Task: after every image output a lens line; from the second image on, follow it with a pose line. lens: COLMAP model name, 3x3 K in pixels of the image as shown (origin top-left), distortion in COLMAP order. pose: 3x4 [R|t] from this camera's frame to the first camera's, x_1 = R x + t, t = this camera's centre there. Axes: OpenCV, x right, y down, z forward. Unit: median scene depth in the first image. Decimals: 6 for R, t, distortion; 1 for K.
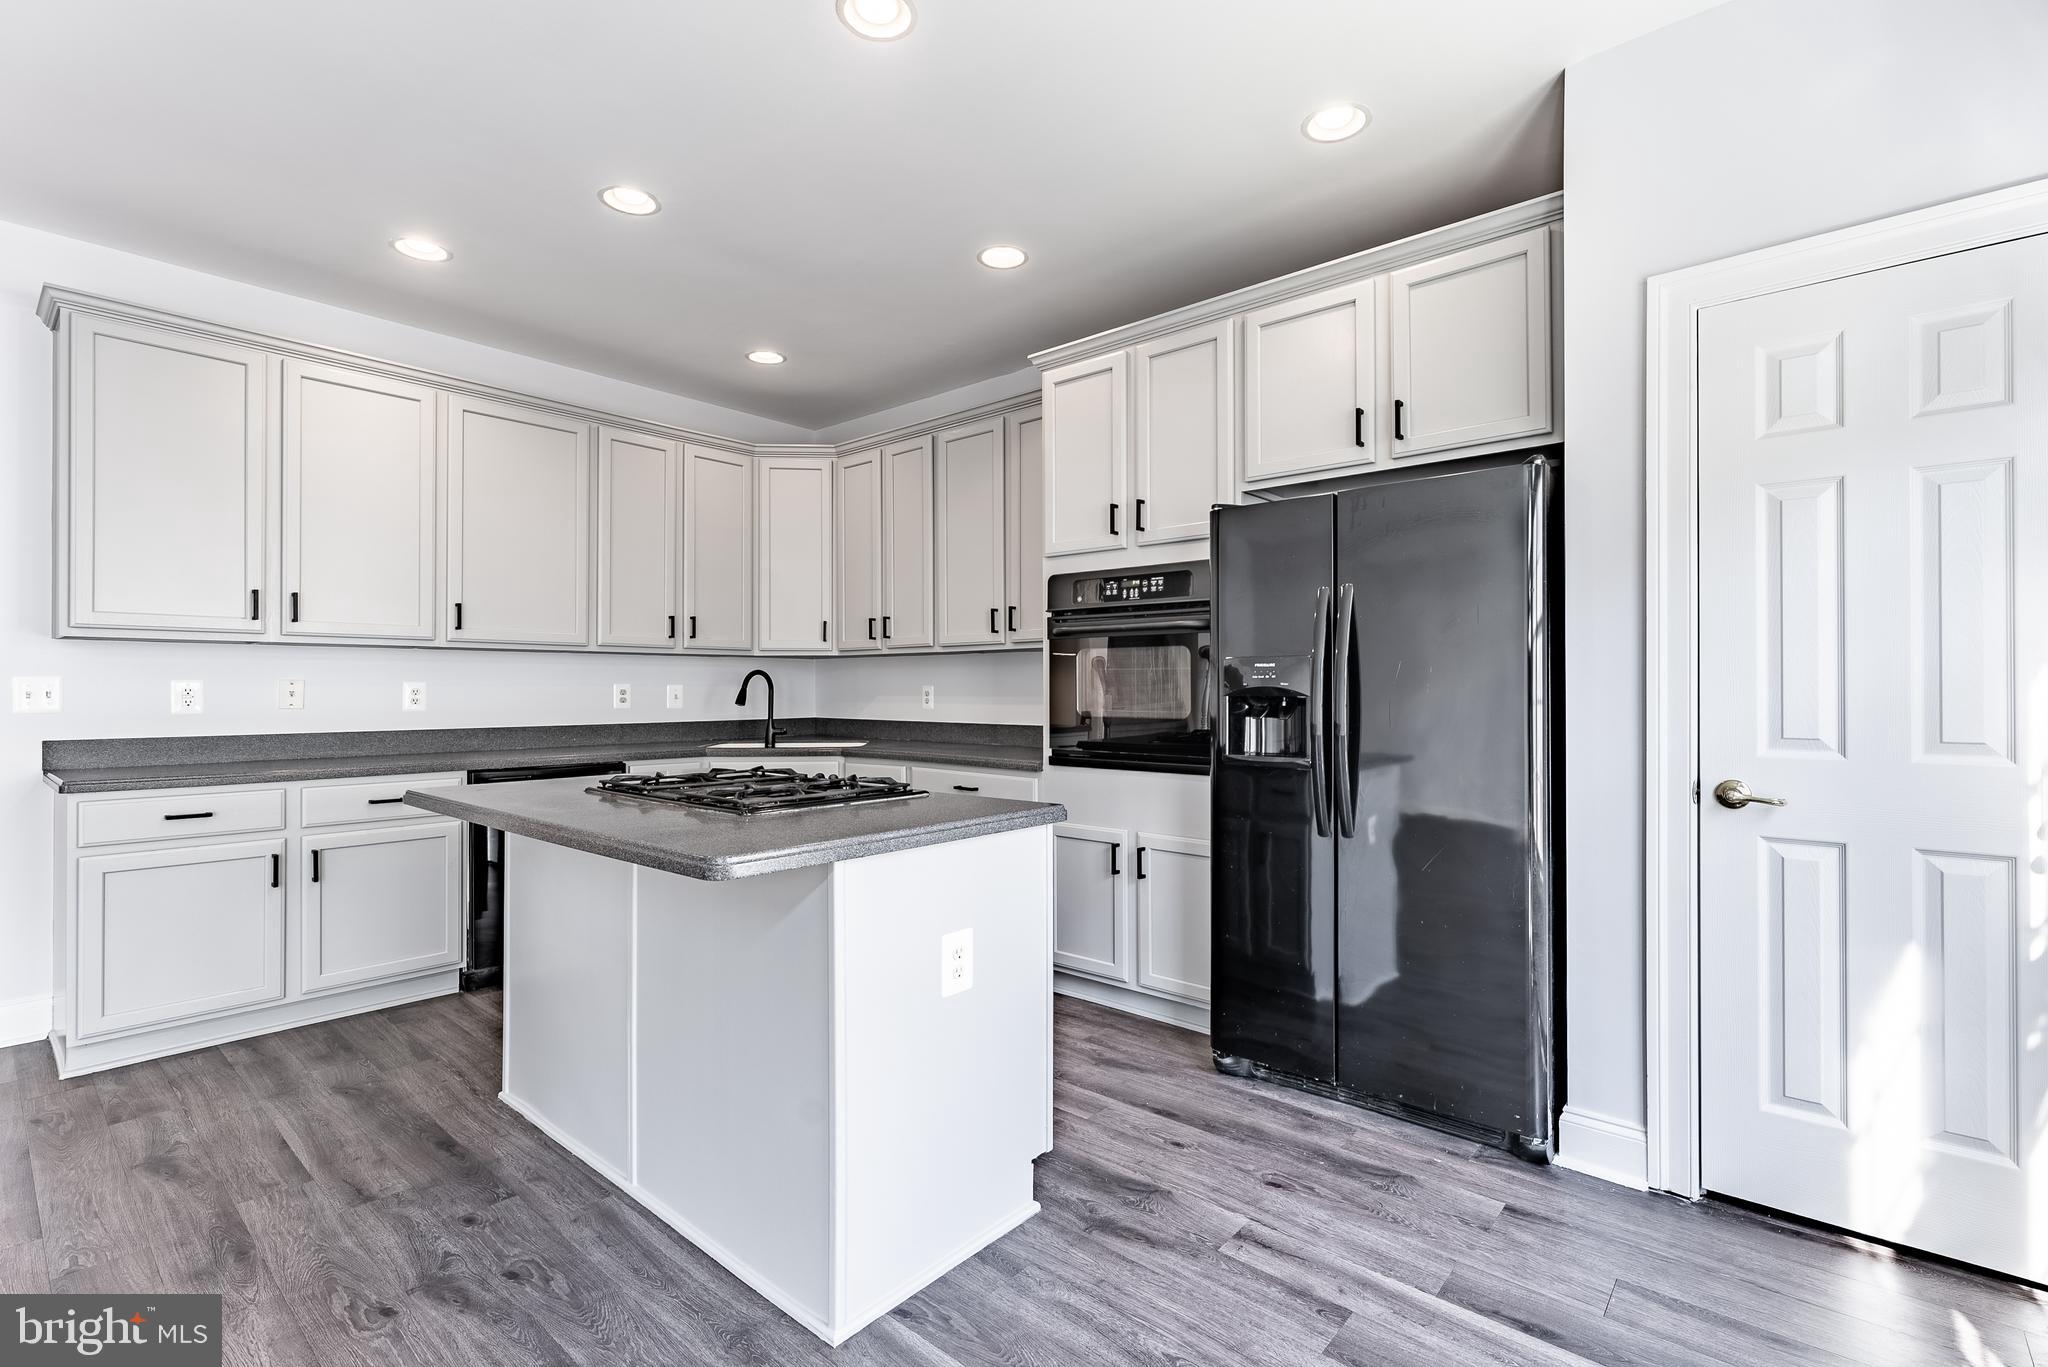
lens RADIAL K [[920.5, 0, 1022.3], [0, 920.5, 679.5], [0, 0, 1]] dist [0.002718, 0.000347]
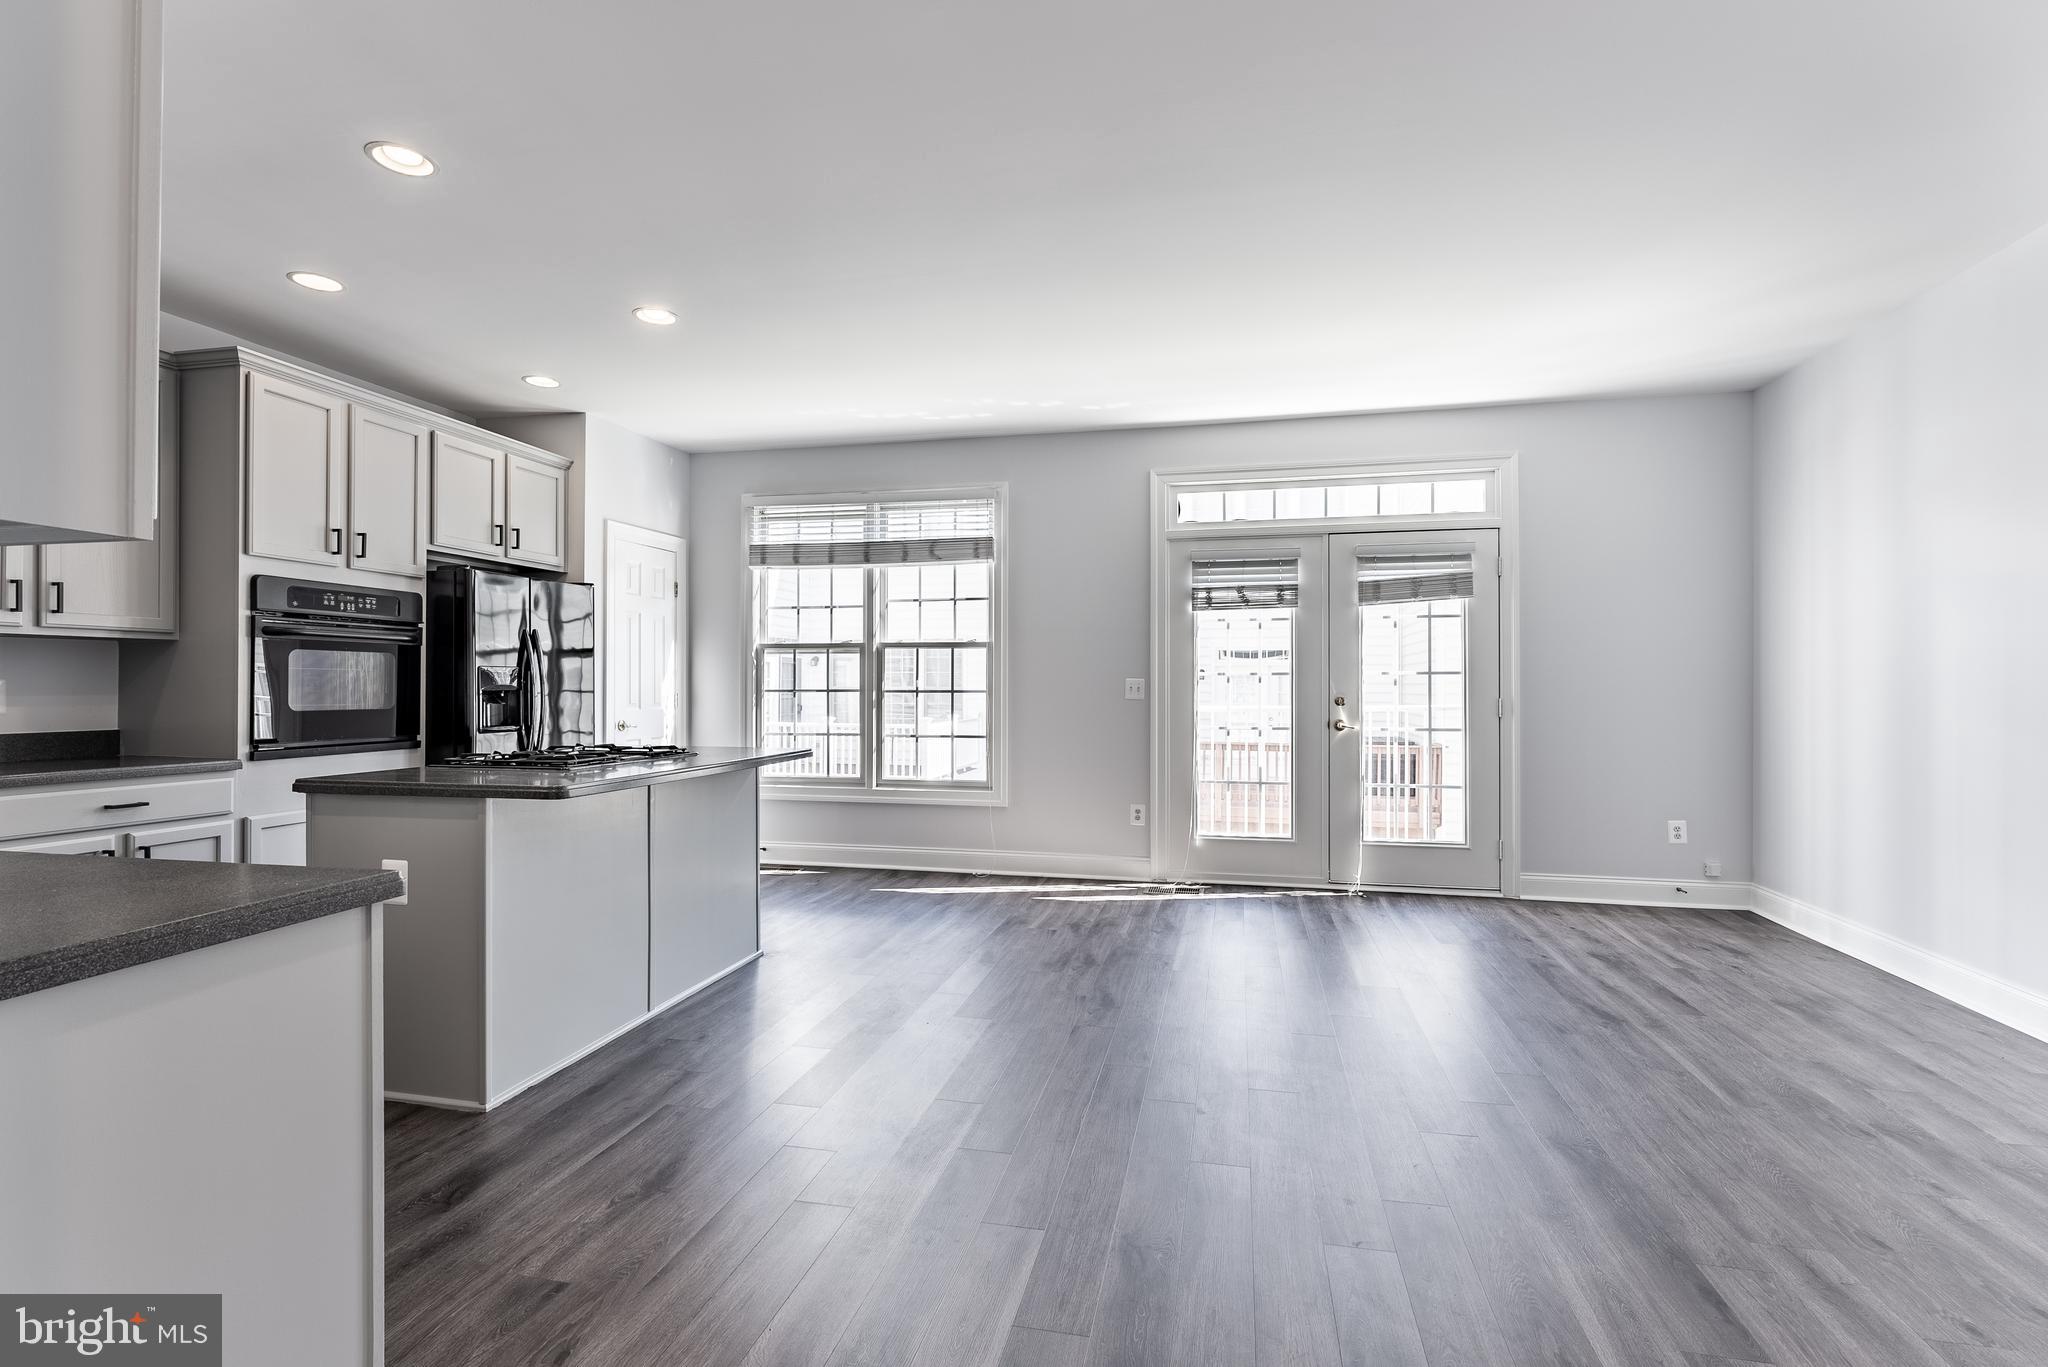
lens RADIAL K [[920.5, 0, 1022.3], [0, 920.5, 679.5], [0, 0, 1]] dist [0.002718, 0.000347]
pose [[-0.466149, 0.005241, 0.884691, -1.387638], [-0.006634, 0.999934, -0.009419, 0.007562], [-0.884681, -0.010259, -0.466083, 0.792389]]
